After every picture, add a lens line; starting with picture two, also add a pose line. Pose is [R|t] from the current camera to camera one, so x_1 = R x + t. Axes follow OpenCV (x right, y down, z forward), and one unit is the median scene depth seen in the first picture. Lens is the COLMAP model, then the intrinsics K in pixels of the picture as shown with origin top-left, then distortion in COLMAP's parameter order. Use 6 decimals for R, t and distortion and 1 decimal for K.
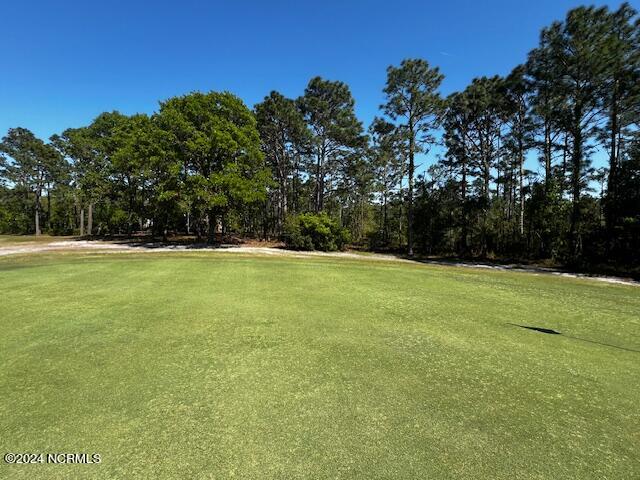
lens RADIAL K [[520.8, 0, 320.2], [0, 520.8, 240.3], [0, 0, 1]] dist [-0.010237, 0.001408]
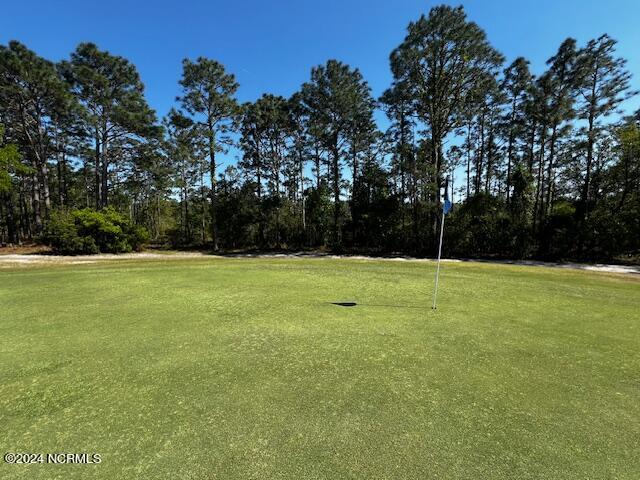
lens RADIAL K [[313.5, 0, 320.1], [0, 313.5, 237.1], [0, 0, 1]] dist [-0.003523, 0.001298]
pose [[0.703687, -0.046840, 0.708965, -0.124170], [0.033268, 0.998902, 0.032976, -0.012232], [-0.709731, 0.000381, 0.704473, 0.422402]]
